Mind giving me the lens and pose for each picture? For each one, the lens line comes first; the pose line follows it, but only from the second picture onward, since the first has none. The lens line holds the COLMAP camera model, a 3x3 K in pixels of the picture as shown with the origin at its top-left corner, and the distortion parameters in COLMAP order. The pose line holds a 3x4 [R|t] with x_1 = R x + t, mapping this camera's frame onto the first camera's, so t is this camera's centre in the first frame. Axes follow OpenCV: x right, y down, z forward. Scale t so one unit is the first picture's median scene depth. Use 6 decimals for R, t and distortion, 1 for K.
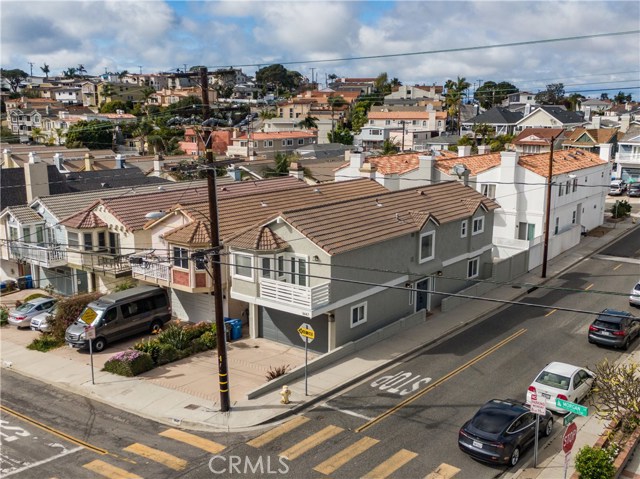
lens RADIAL K [[645.6, 0, 320.0], [0, 645.6, 239.5], [0, 0, 1]] dist [0.024717, 0.007748]
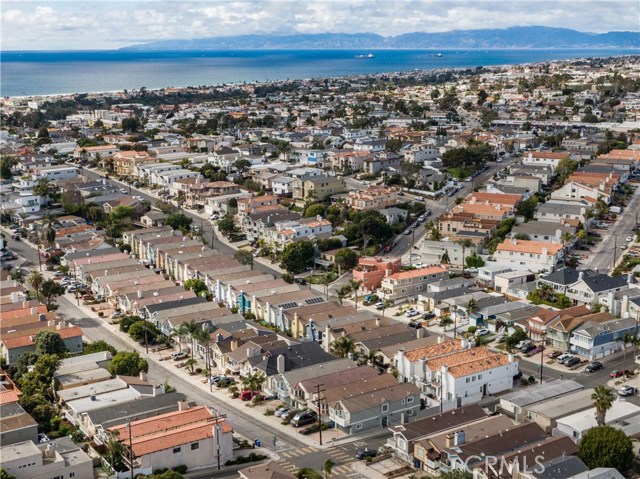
lens RADIAL K [[890.8, 0, 320.0], [0, 890.8, 239.5], [0, 0, 1]] dist [0.020289, -0.092937]
pose [[0.952743, 0.058225, -0.298145, 1.165101], [-0.056215, 0.998301, 0.015321, -0.919756], [0.298531, 0.002163, 0.954398, -3.602281]]
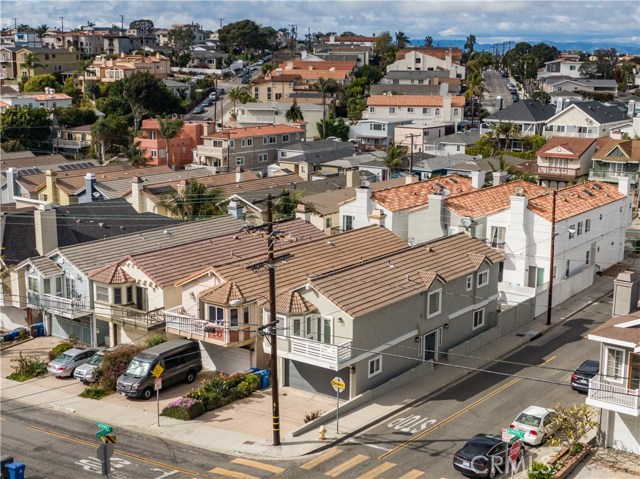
lens RADIAL K [[902.7, 0, 320.0], [0, 902.7, 239.5], [0, 0, 1]] dist [0.021042, -0.094921]
pose [[0.999599, -0.000427, 0.028296, -0.069292], [0.000401, 0.999999, 0.000929, -0.092750], [-0.028296, -0.000917, 0.999599, -0.505545]]
